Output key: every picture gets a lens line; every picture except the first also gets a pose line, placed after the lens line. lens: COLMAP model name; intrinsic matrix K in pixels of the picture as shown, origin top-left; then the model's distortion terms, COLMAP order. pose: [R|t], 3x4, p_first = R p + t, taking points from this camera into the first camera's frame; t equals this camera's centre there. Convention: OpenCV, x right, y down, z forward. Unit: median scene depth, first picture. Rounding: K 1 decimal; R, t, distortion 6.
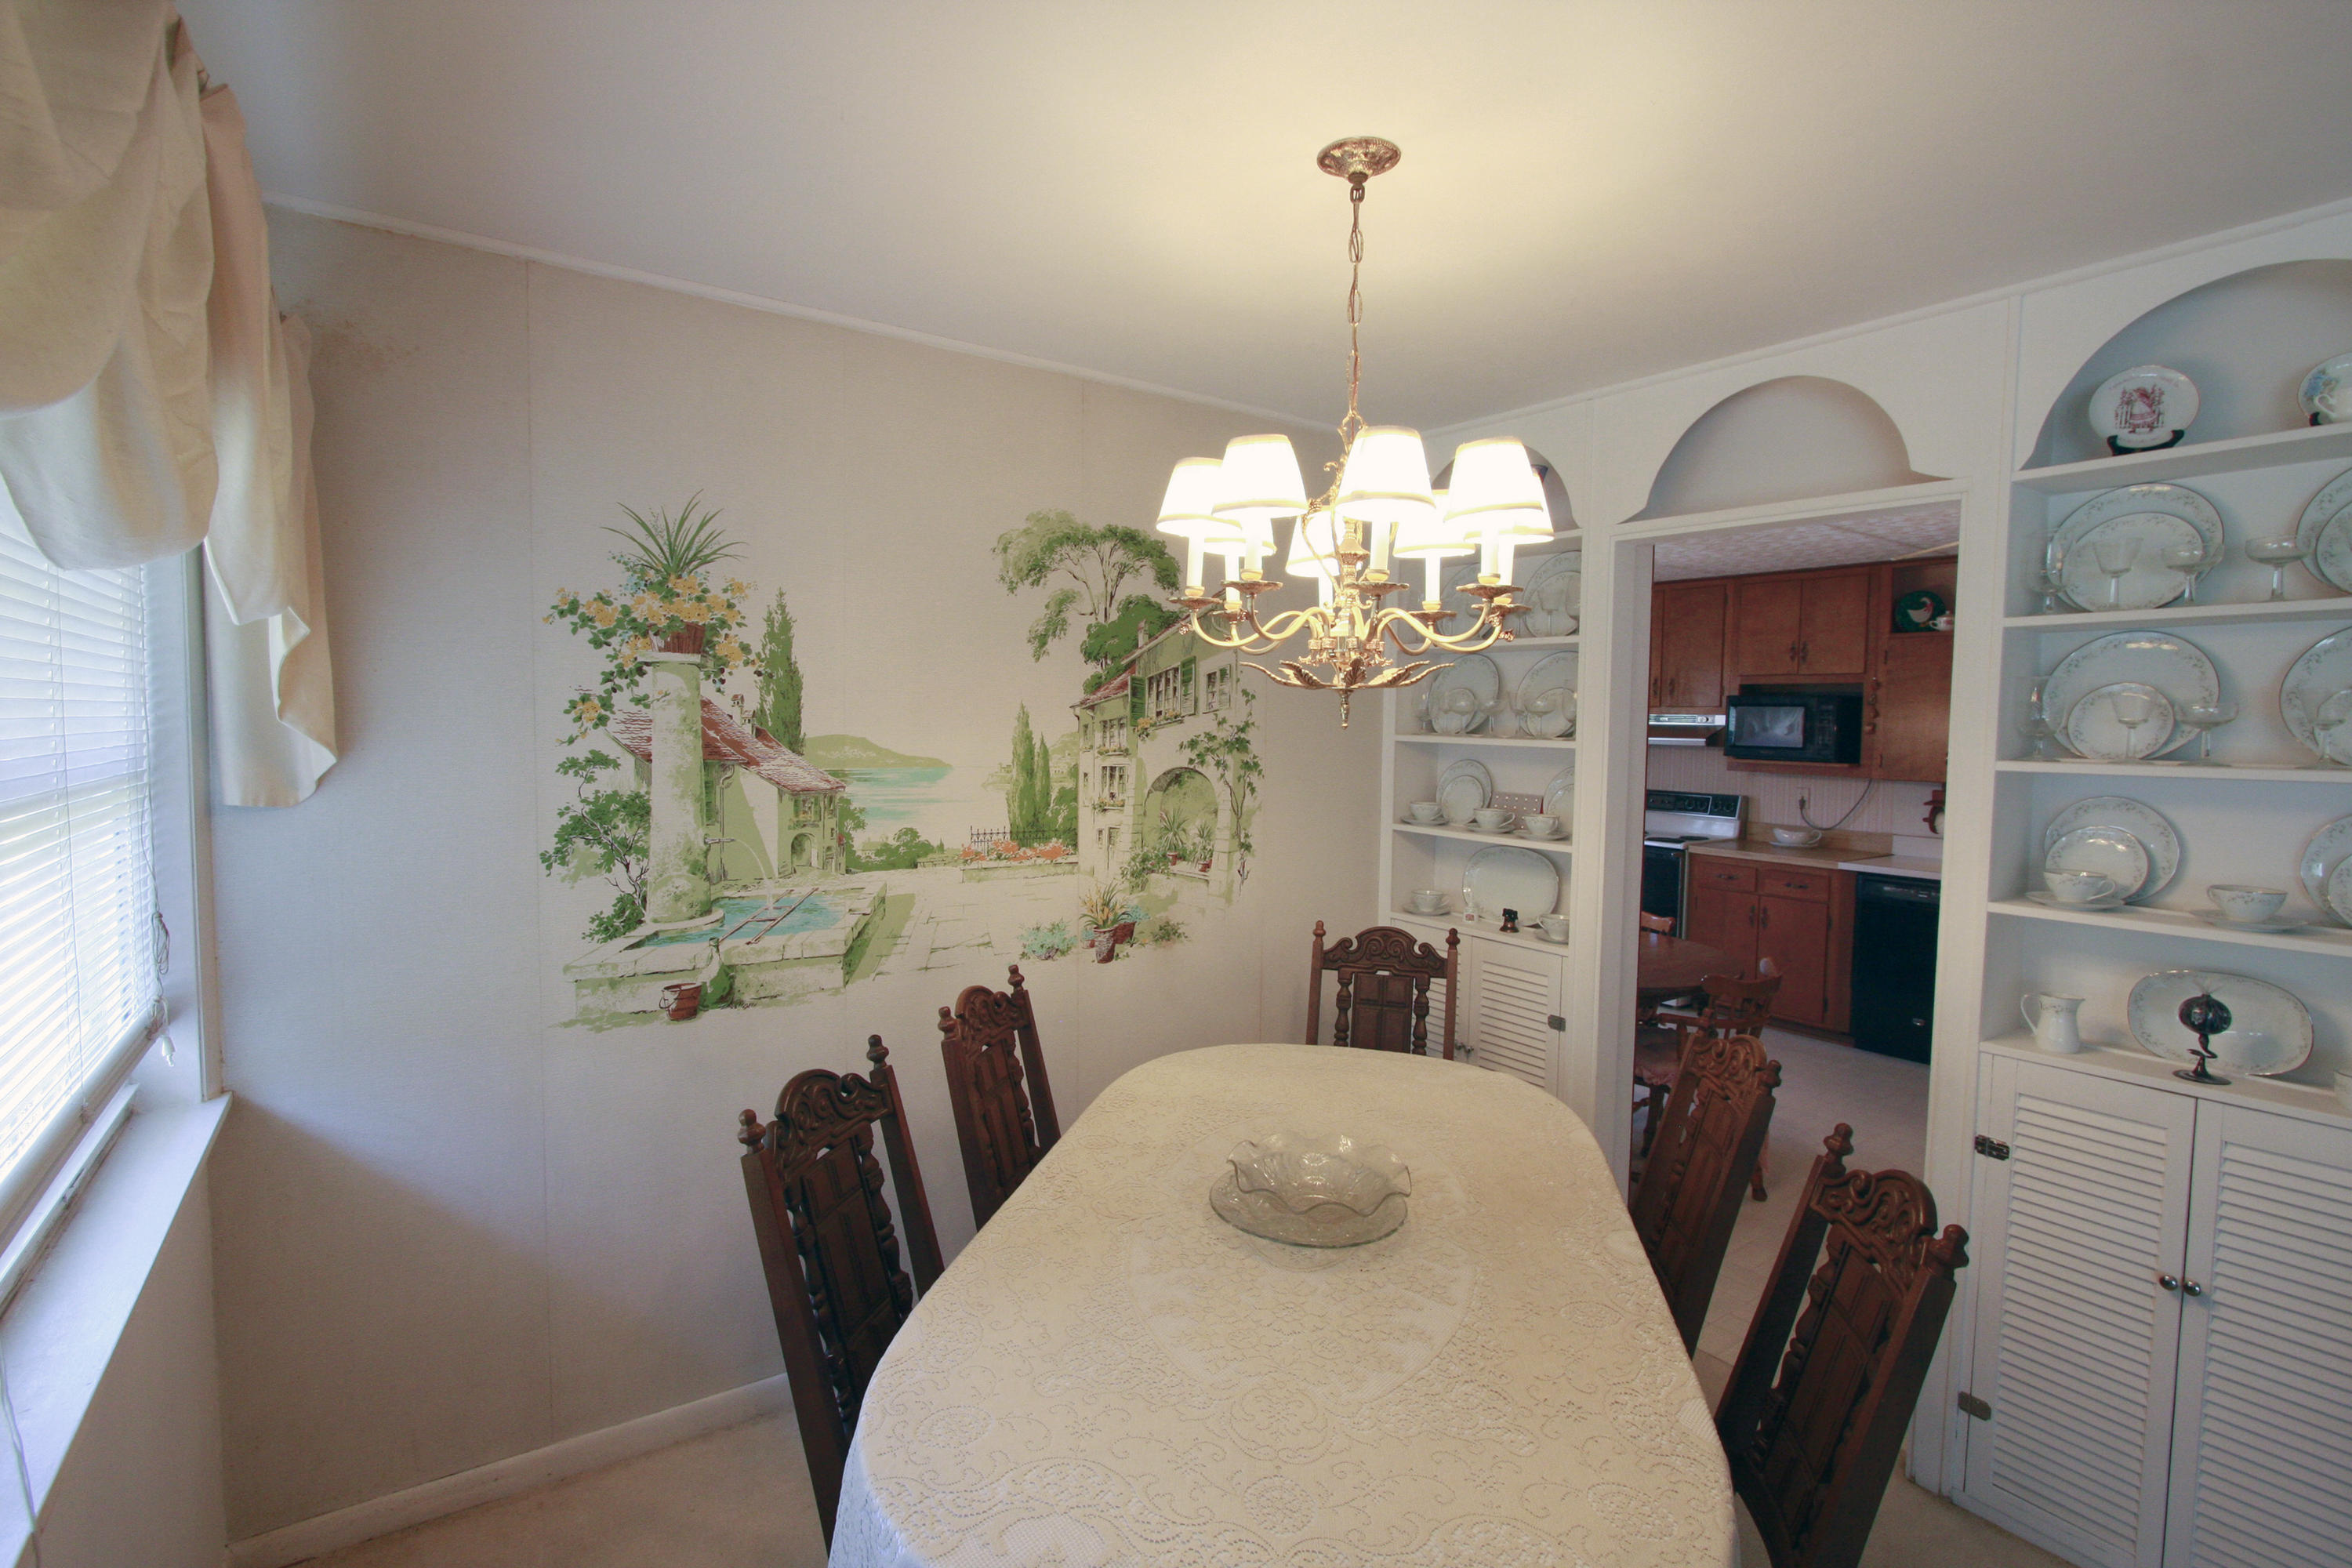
lens RADIAL K [[1086.9, 0, 1163.6], [0, 1086.9, 782.3], [0, 0, 1]] dist [-0.021840, 0.004337]
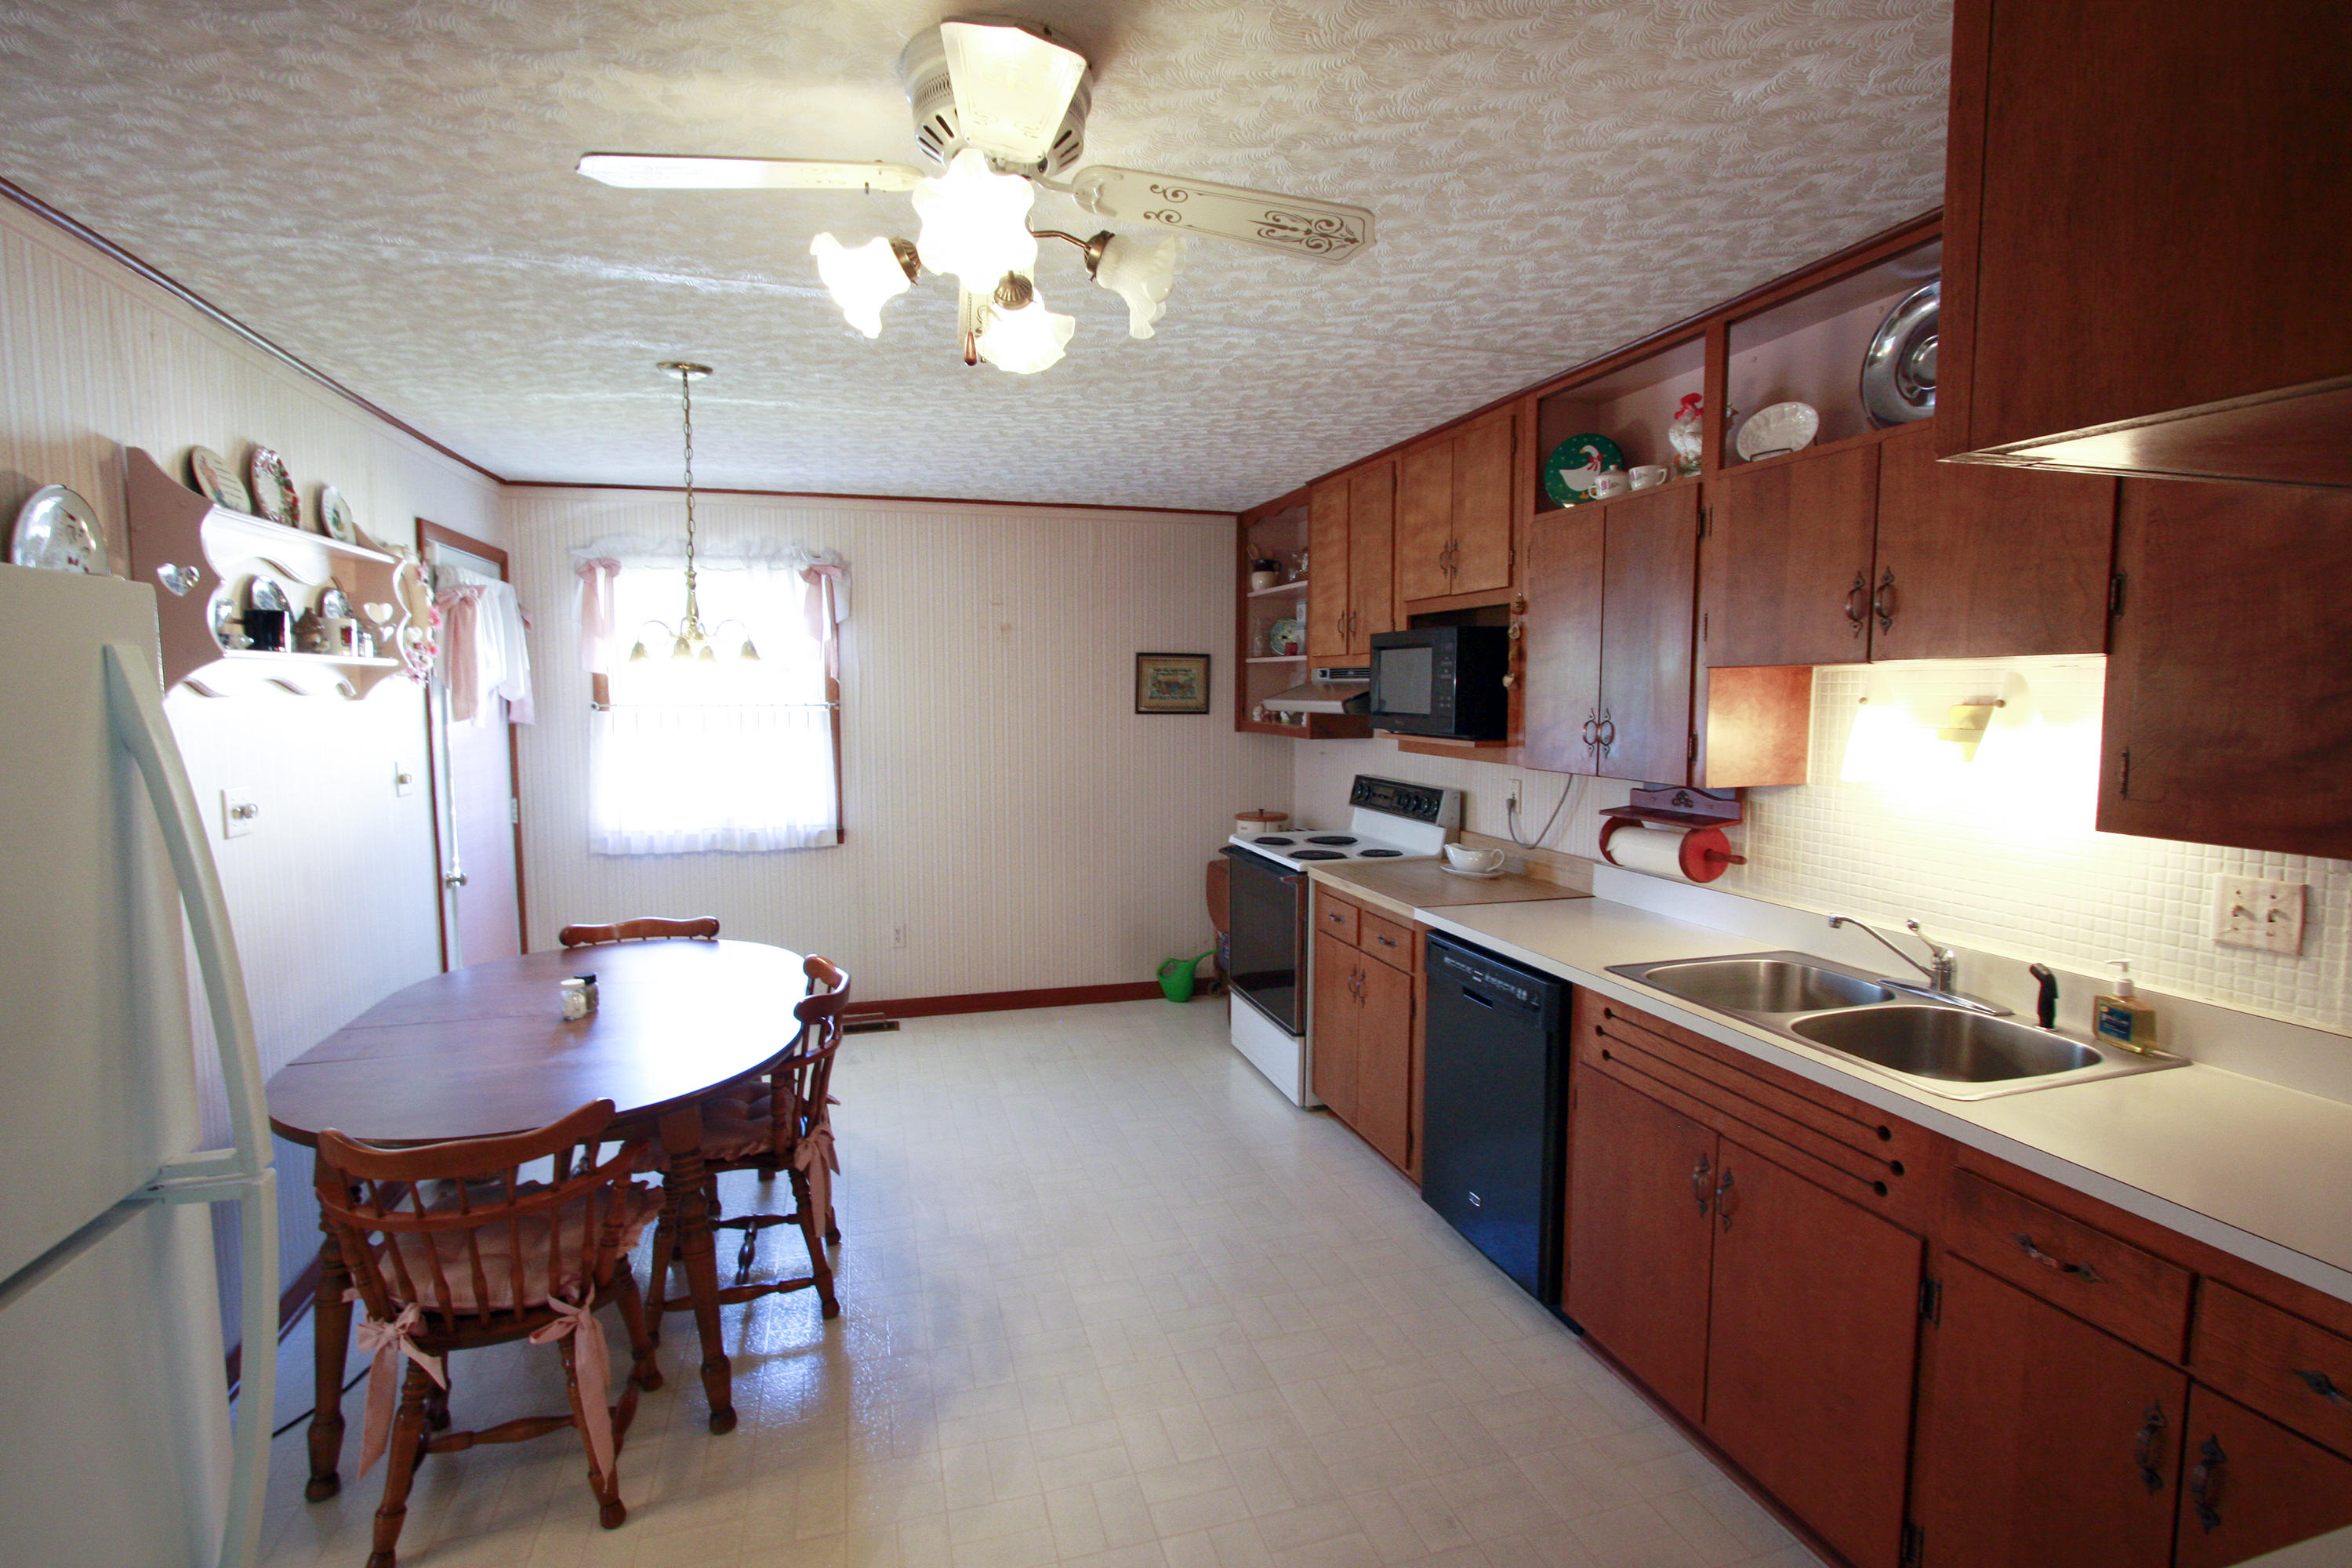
lens RADIAL K [[1086.9, 0, 1159.8], [0, 1086.9, 782.0], [0, 0, 1]] dist [-0.021840, 0.004337]
pose [[0.948019, 0.013015, -0.317947, 1.551868], [-0.005305, 0.999671, 0.025105, -0.021078], [0.318169, -0.022113, 0.947776, 0.892781]]
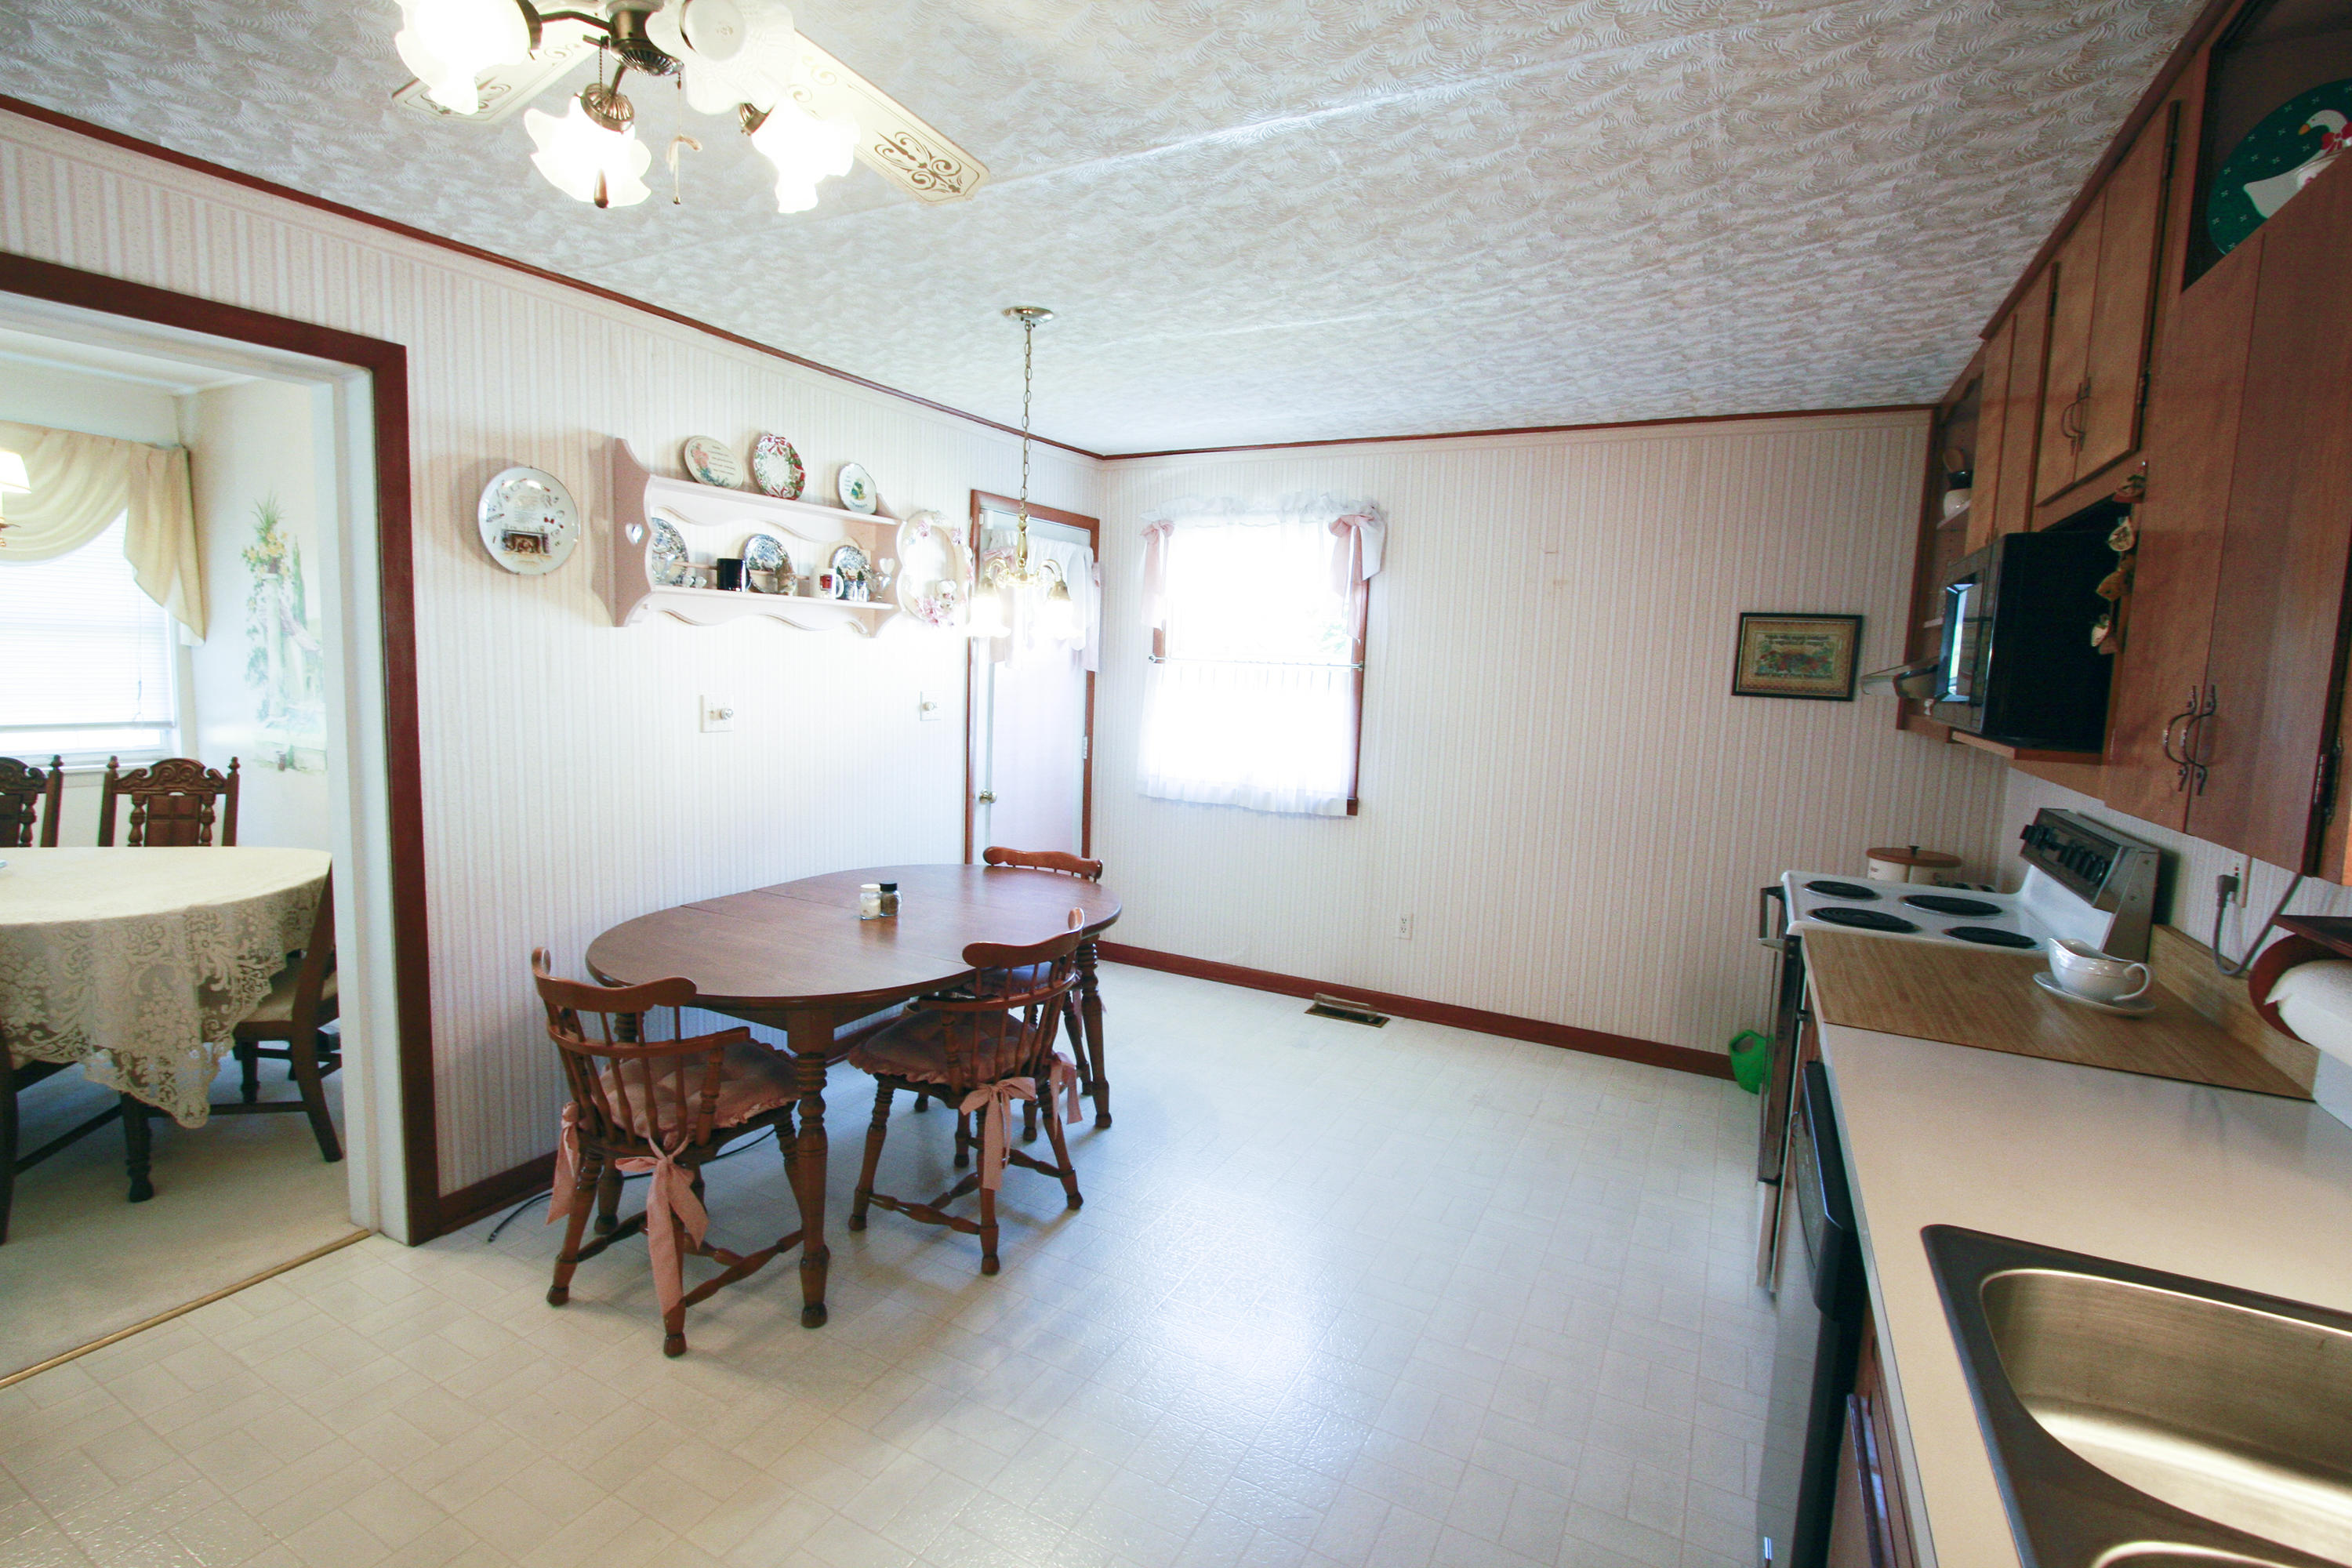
lens RADIAL K [[1086.9, 0, 1159.9], [0, 1086.9, 776.5], [0, 0, 1]] dist [-0.021840, 0.004337]
pose [[0.454391, 0.099044, -0.885279, 1.881057], [-0.081672, 0.994246, 0.069314, -0.023672], [0.887050, 0.040807, 0.459866, 1.481100]]
